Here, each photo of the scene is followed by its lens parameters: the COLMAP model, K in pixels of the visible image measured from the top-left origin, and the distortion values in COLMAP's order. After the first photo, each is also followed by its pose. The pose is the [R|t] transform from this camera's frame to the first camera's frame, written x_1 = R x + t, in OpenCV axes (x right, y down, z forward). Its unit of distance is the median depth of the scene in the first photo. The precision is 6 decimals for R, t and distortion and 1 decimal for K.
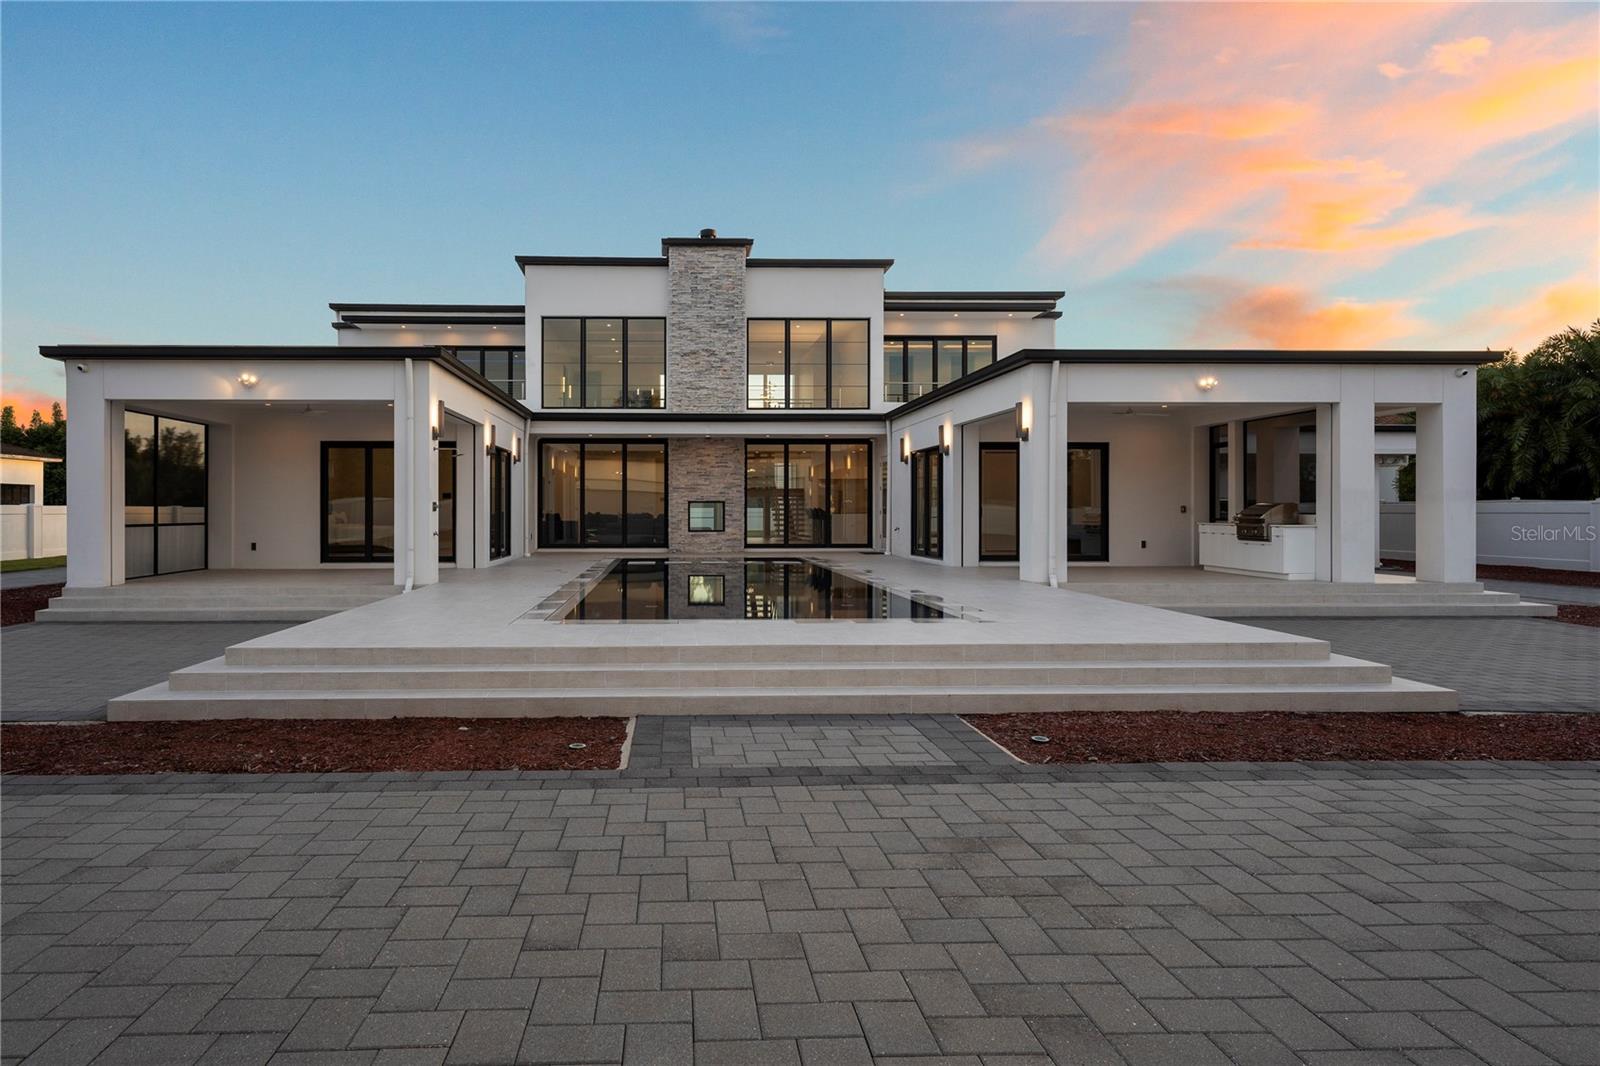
lens RADIAL K [[931.2, 0, 695.4], [0, 931.2, 520.9], [0, 0, 1]] dist [0.006489, 0.001932]
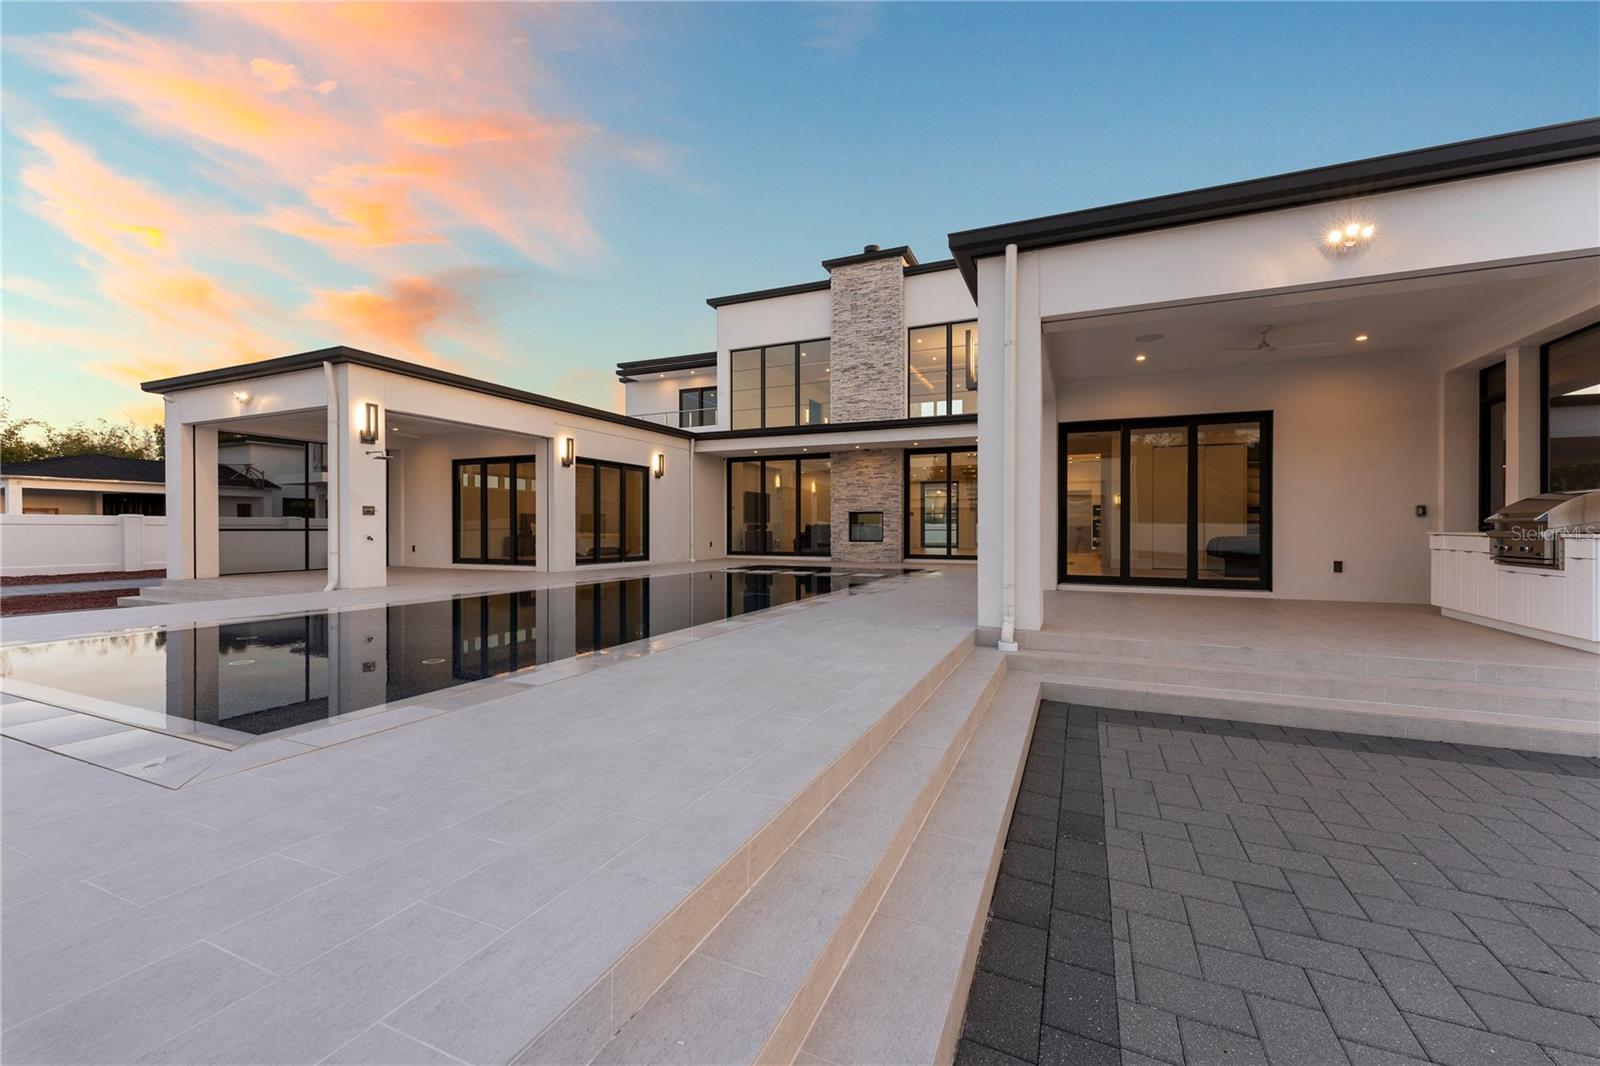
lens RADIAL K [[643.9, 0, 800.0], [0, 643.9, 535.4], [0, 0, 1]] dist [0.001557, 0.000110]
pose [[0.902464, 0.006617, -0.430714, 0.252892], [-0.006976, 0.999975, 0.000746, 0.004536], [0.430708, 0.002332, 0.902488, 0.334006]]
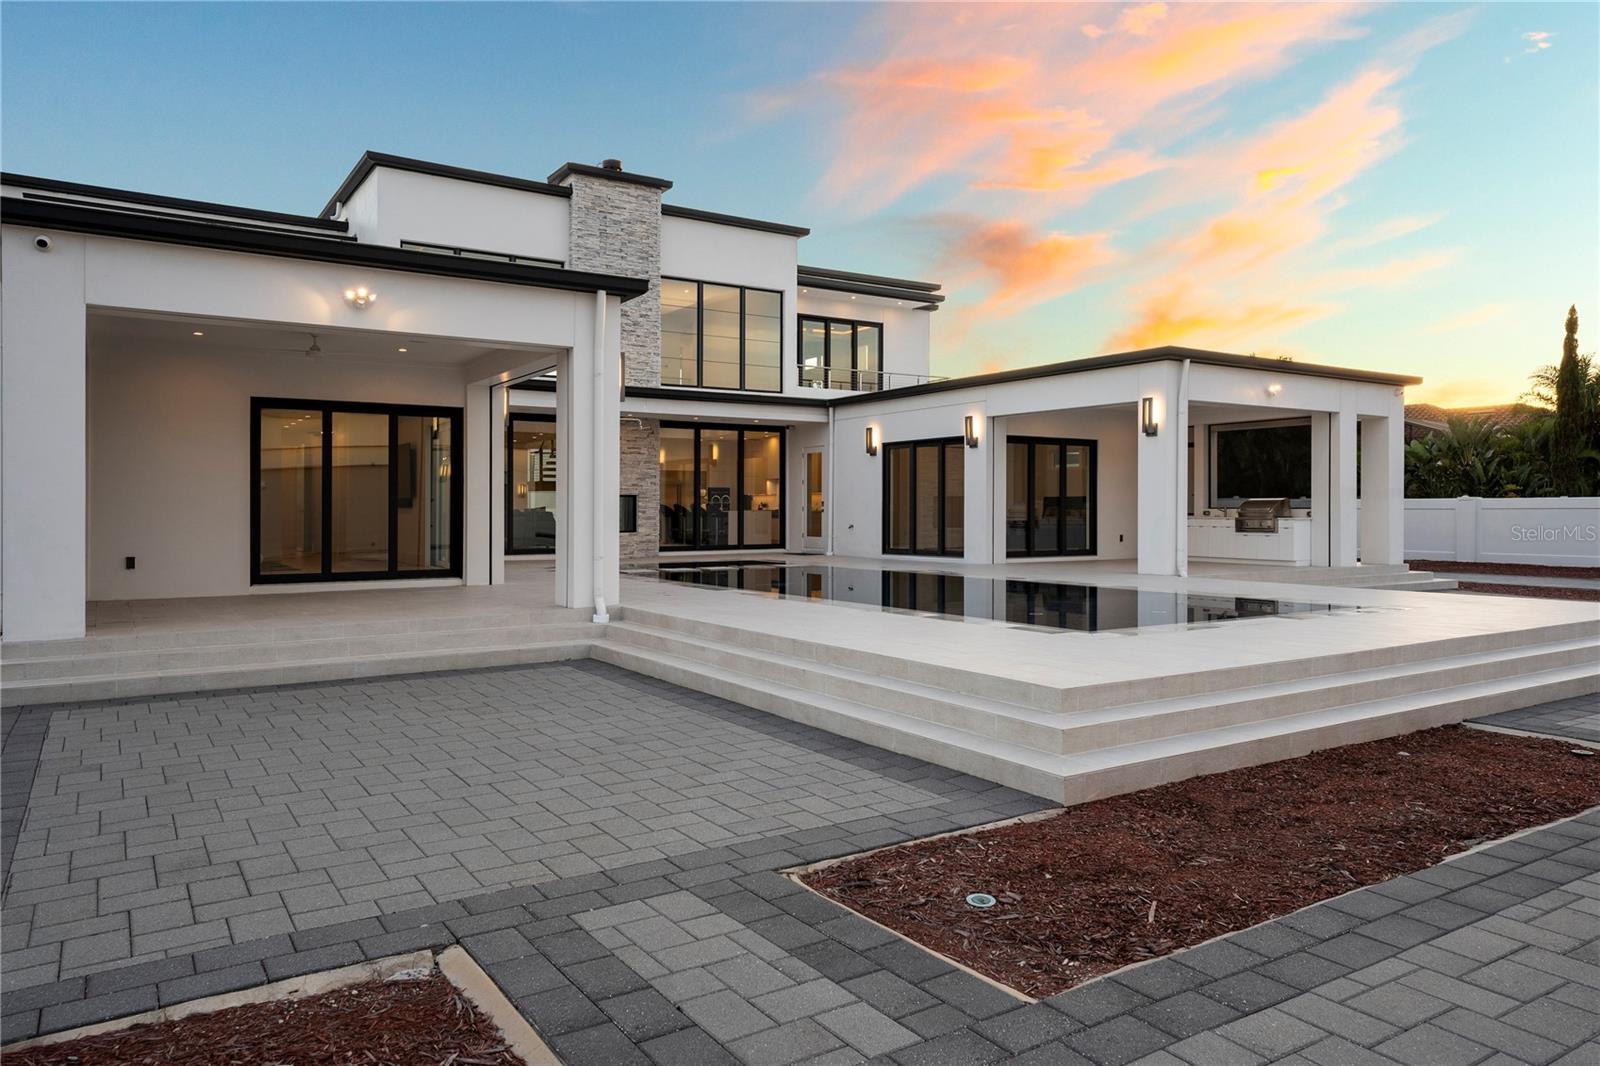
lens RADIAL K [[1061.7, 0, 793.8], [0, 1061.7, 527.2], [0, 0, 1]] dist [0.036830, -0.001075]
pose [[0.853329, -0.009236, 0.521290, -0.343826], [0.006195, 0.999952, 0.007577, 0.001186], [-0.521335, -0.003236, 0.853346, 0.125053]]
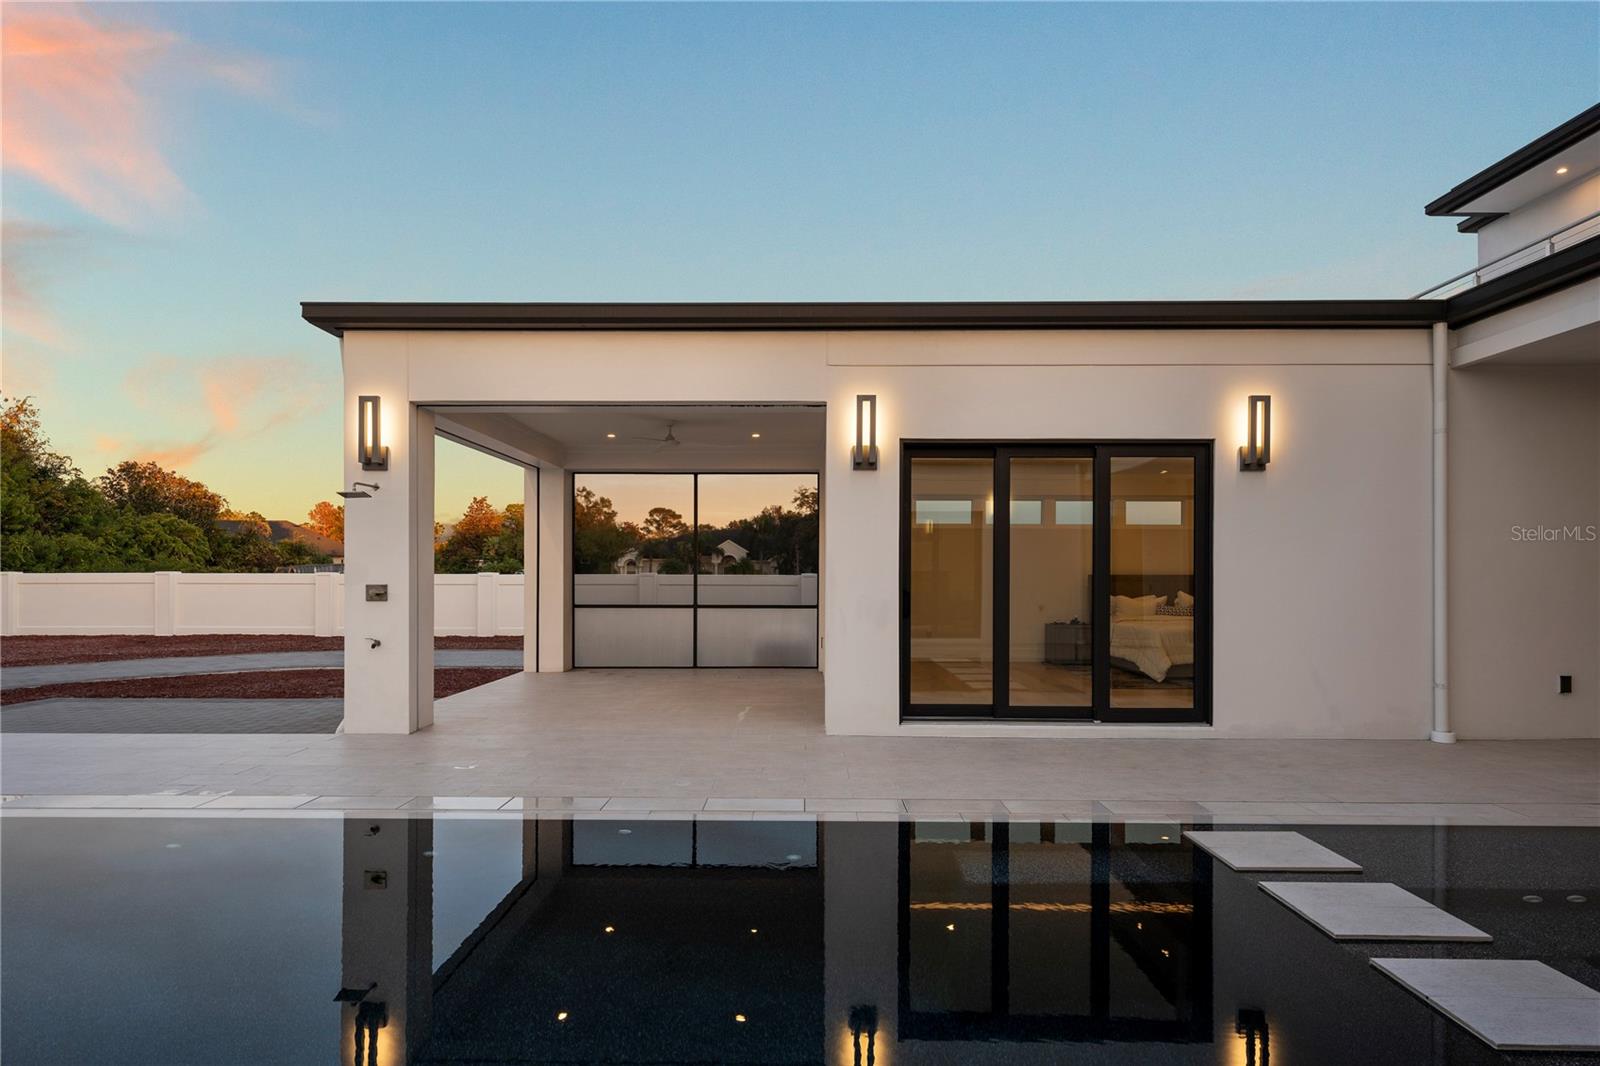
lens RADIAL K [[931.2, 0, 782.1], [0, 931.2, 567.2], [0, 0, 1]] dist [0.006489, 0.001932]
pose [[-0.054148, -0.006209, -0.998514, 0.149537], [-0.016089, 0.999856, -0.005345, -0.017225], [0.998403, 0.015776, -0.054240, 0.735665]]
